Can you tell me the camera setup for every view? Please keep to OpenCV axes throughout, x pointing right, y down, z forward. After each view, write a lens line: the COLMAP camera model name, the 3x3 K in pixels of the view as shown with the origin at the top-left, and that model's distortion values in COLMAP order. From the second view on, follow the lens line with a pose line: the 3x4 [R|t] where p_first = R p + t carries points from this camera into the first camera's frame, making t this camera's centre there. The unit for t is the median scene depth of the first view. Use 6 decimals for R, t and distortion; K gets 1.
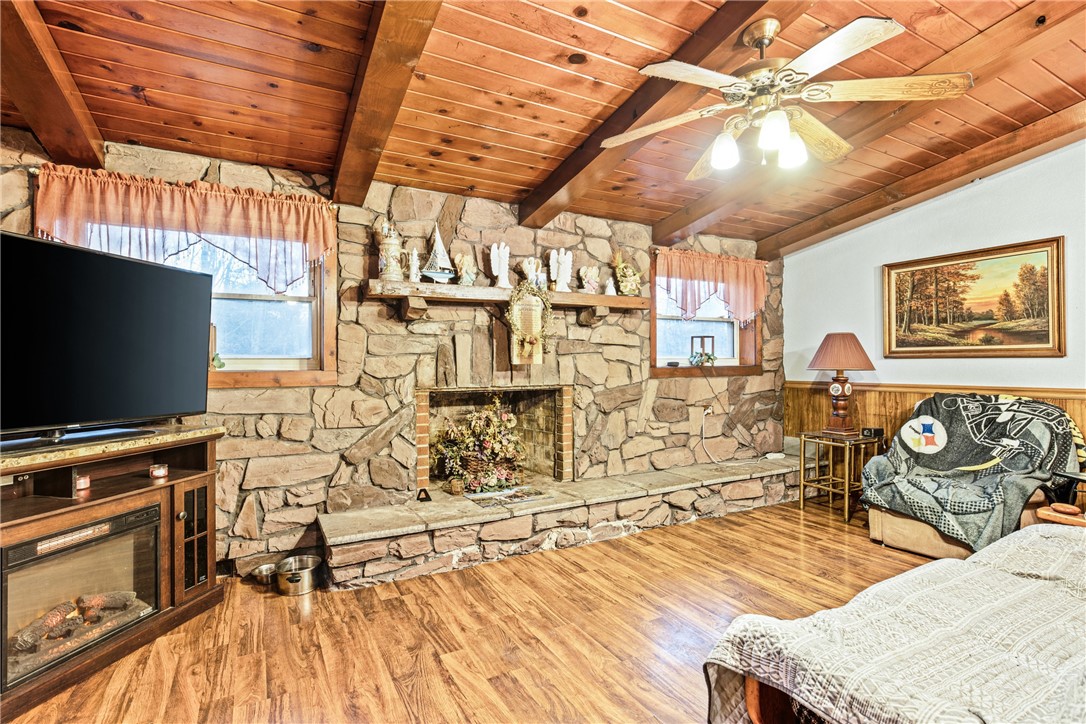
lens RADIAL K [[503.1, 0, 533.4], [0, 503.1, 362.0], [0, 0, 1]] dist [-0.016303, 0.004900]
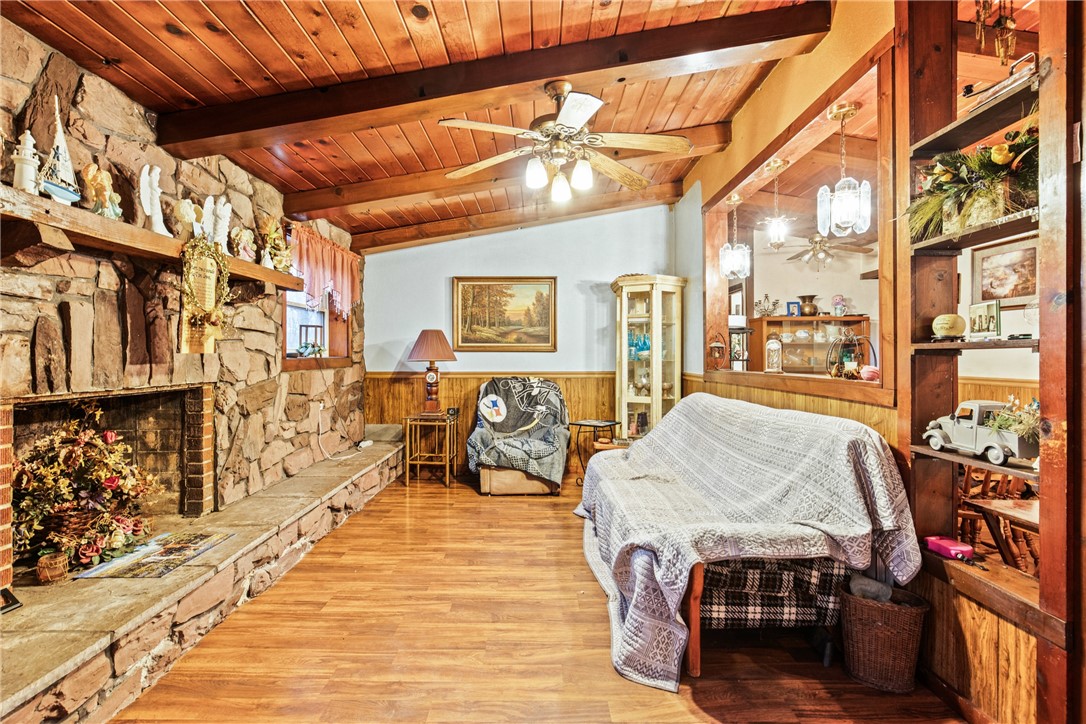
lens RADIAL K [[503.1, 0, 551.8], [0, 503.1, 358.0], [0, 0, 1]] dist [-0.016303, 0.004900]
pose [[0.483704, 0.000565, 0.875232, -0.328368], [-0.005616, 0.999981, 0.002458, 0.004963], [-0.875214, -0.006105, 0.483698, 0.205878]]
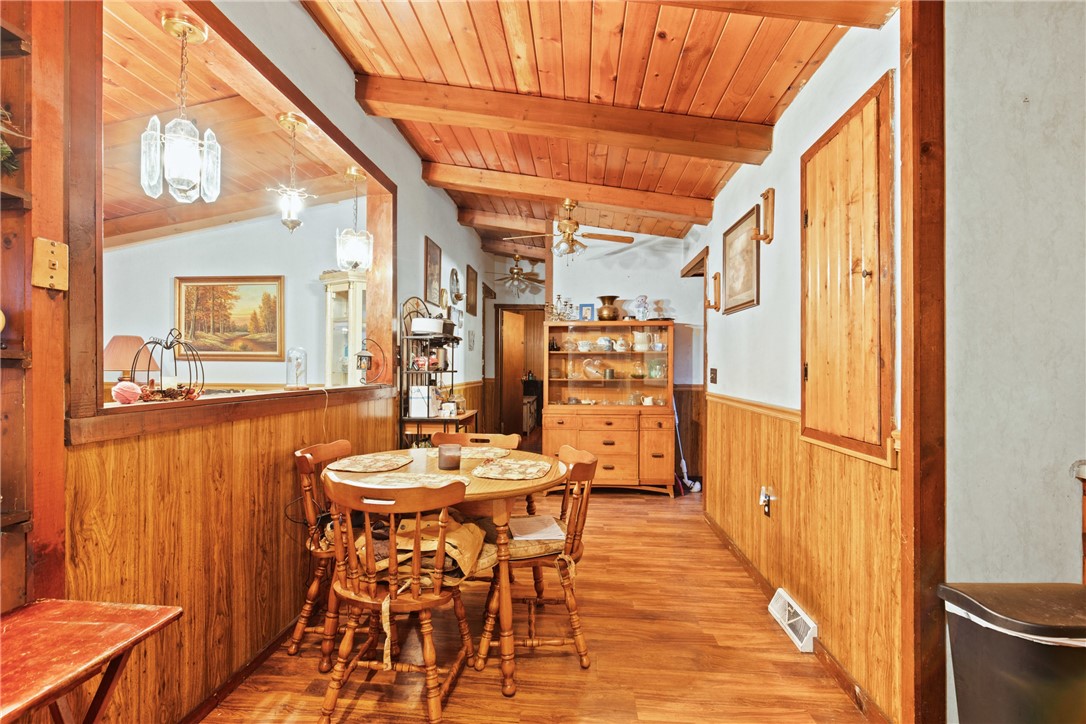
lens RADIAL K [[503.1, 0, 544.8], [0, 503.1, 362.5], [0, 0, 1]] dist [-0.016303, 0.004900]
pose [[0.550064, 0.010117, 0.835061, 0.261349], [-0.011818, 0.999921, -0.004330, -0.008702], [-0.835039, -0.007487, 0.550140, -0.364952]]
